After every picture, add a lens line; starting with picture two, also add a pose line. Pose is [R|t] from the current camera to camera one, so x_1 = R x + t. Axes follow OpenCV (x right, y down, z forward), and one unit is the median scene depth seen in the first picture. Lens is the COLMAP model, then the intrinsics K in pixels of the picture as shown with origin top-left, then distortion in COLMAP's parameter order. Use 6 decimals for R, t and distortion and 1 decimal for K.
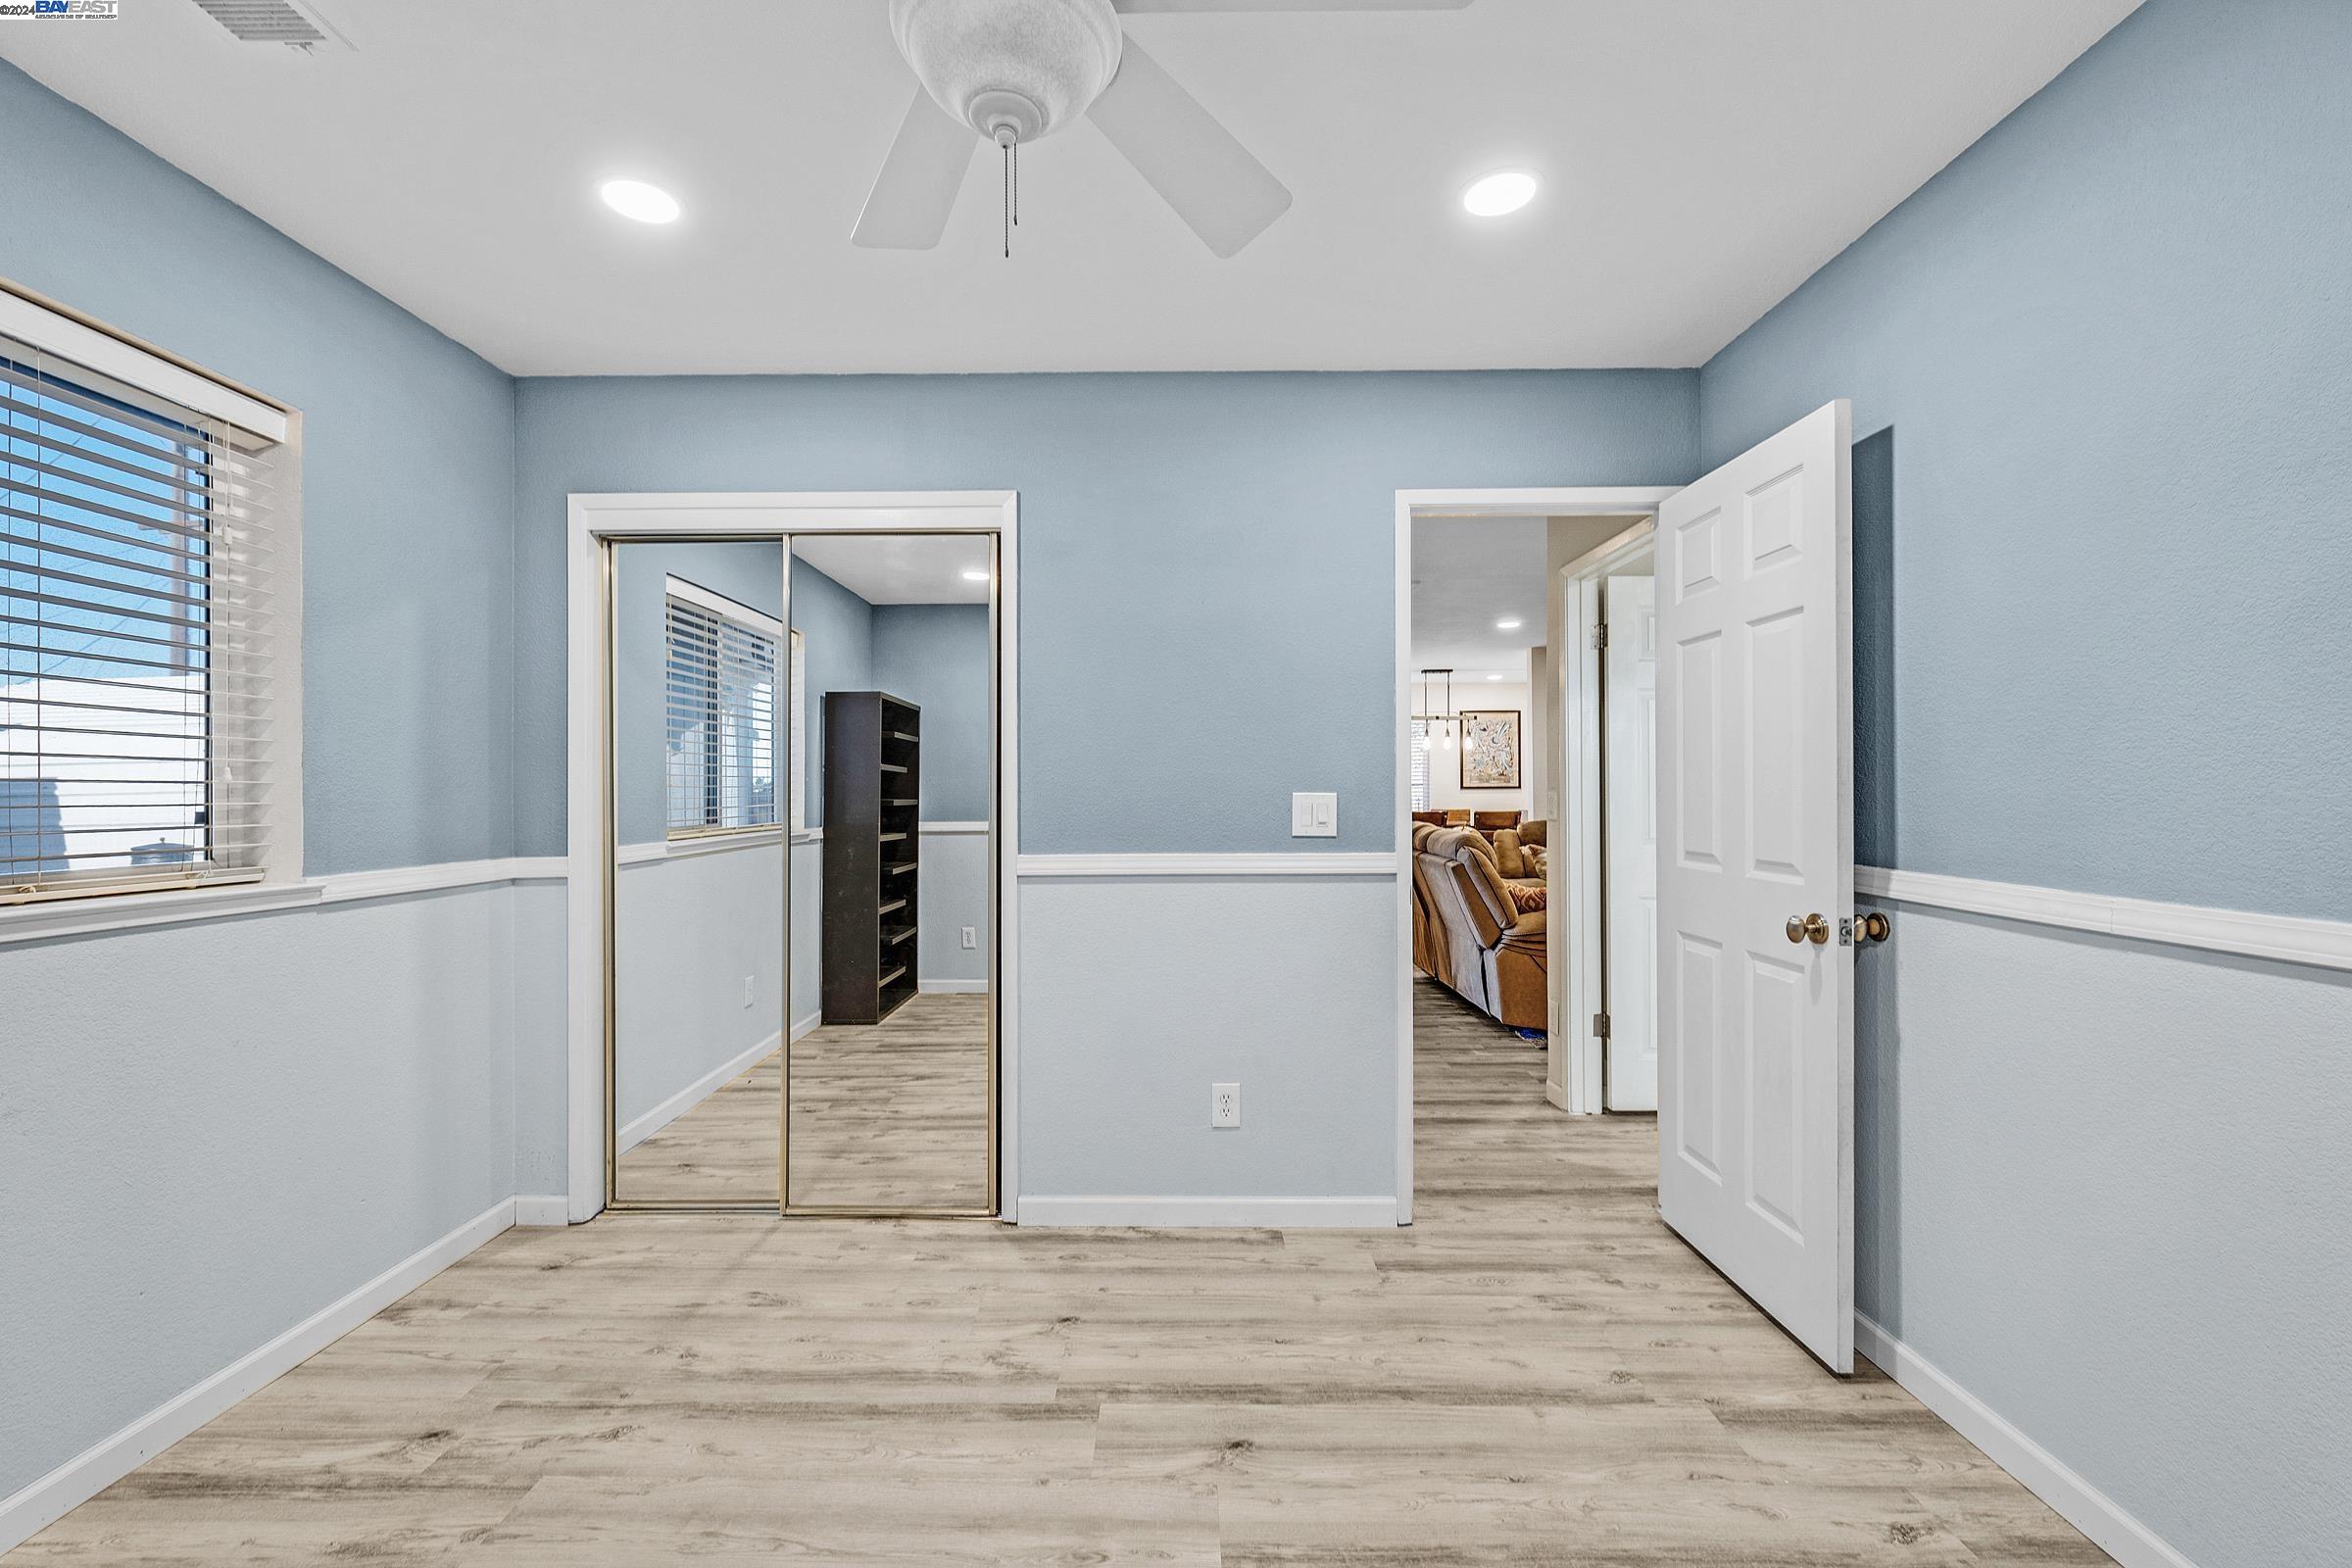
lens RADIAL K [[990.3, 0, 1168.2], [0, 990.3, 789.5], [0, 0, 1]] dist [0.000318, -0.000206]
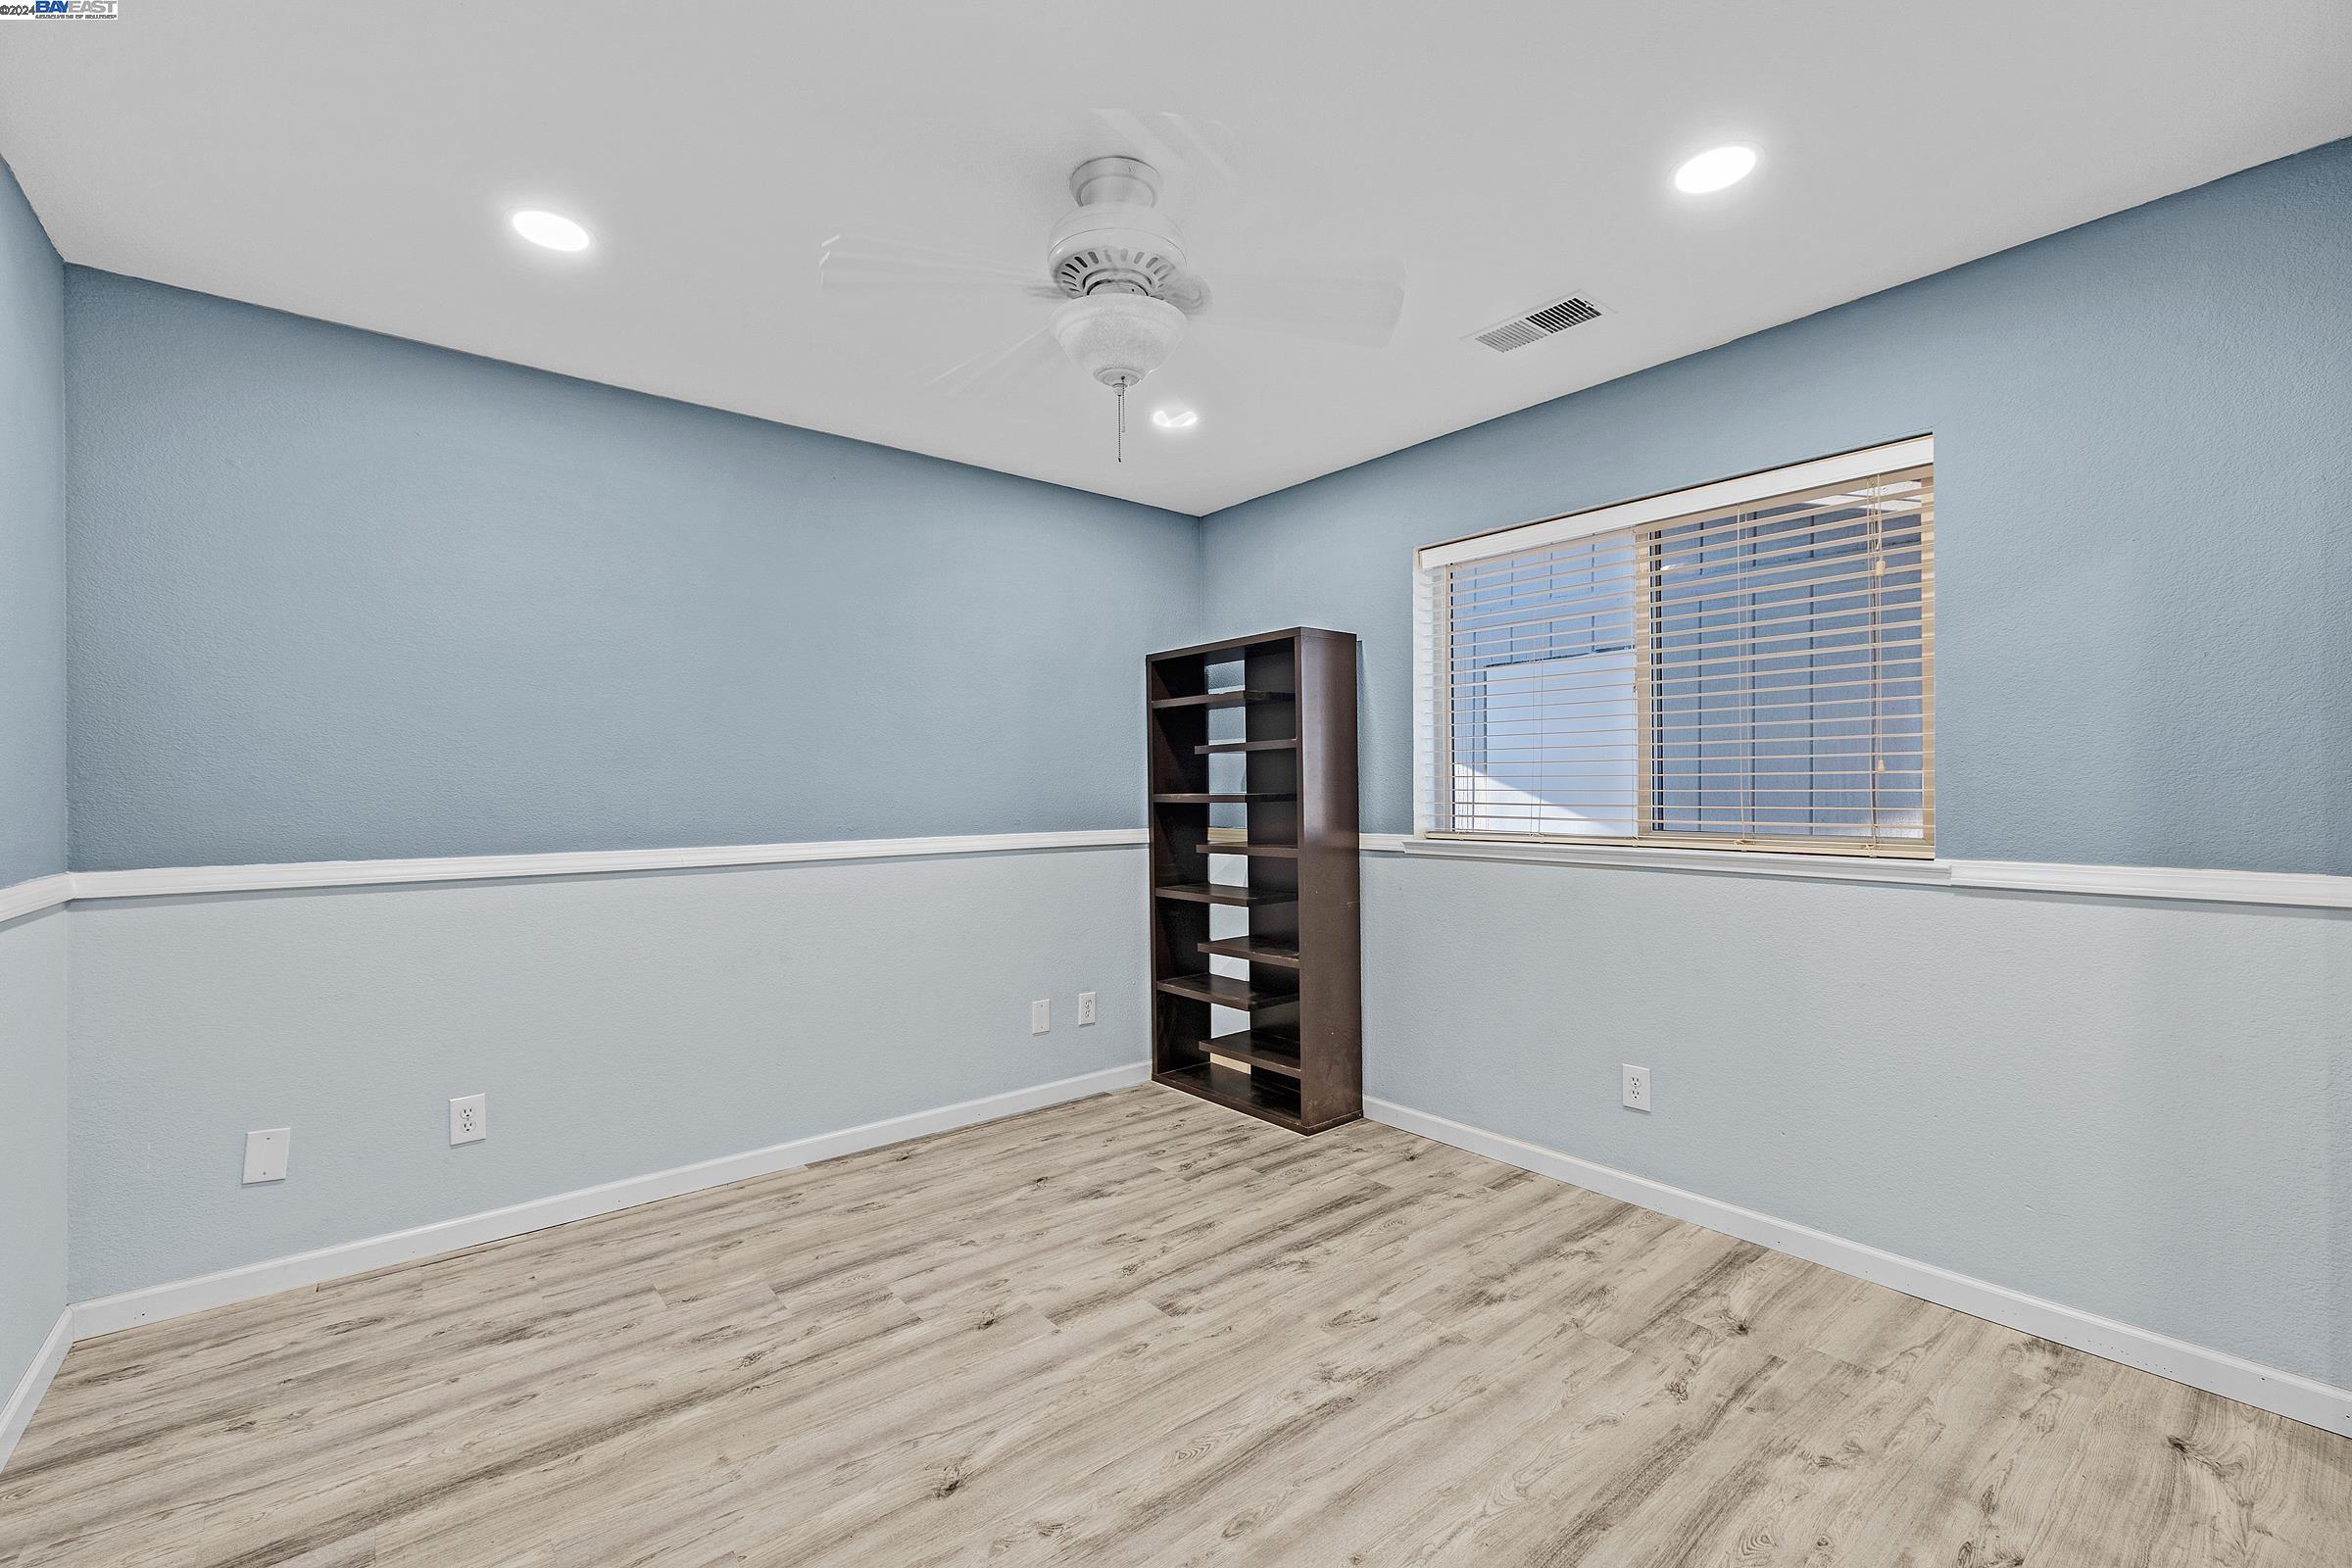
lens RADIAL K [[990.3, 0, 1168.2], [0, 990.3, 789.5], [0, 0, 1]] dist [0.000318, -0.000206]
pose [[-0.774036, 0.005887, -0.633115, 0.495358], [0.009432, 0.999953, -0.002234, 0.008216], [0.633072, -0.007701, -0.774055, 1.398454]]
